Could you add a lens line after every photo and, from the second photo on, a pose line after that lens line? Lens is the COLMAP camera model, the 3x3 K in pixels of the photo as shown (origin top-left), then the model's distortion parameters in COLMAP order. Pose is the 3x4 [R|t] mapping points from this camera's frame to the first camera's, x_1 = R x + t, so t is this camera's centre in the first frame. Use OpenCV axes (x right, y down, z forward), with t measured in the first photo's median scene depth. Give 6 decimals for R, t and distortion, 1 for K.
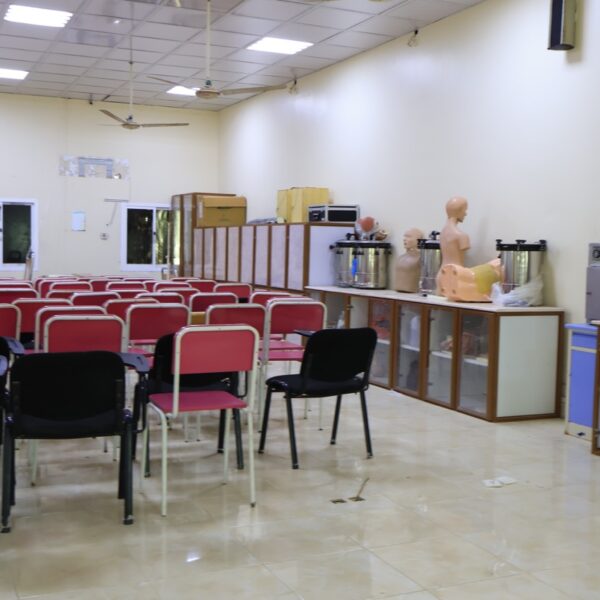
lens RADIAL K [[872.6, 0, 299.1], [0, 872.6, 302.2], [0, 0, 1]] dist [-0.011421, 0.000000]
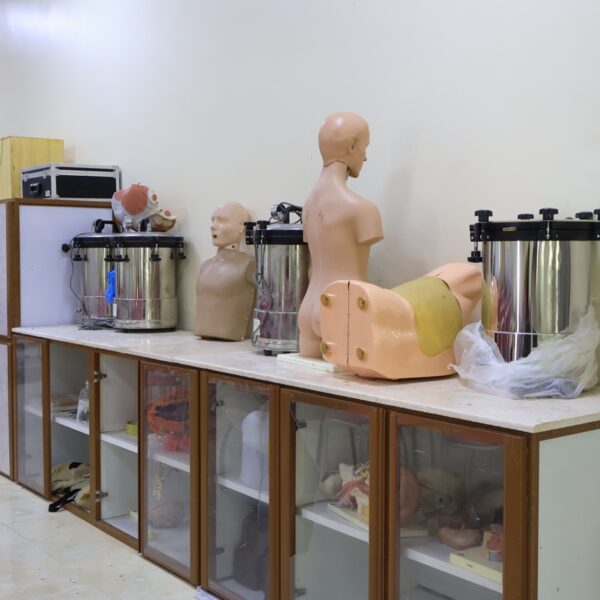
lens RADIAL K [[872.6, 0, 301.5], [0, 872.6, 302.3], [0, 0, 1]] dist [-0.011421, 0.000000]
pose [[0.970846, -0.032776, 0.237453, 0.058650], [0.034664, 0.999392, -0.003778, -0.030119], [-0.237185, 0.011899, 0.971392, 0.576245]]
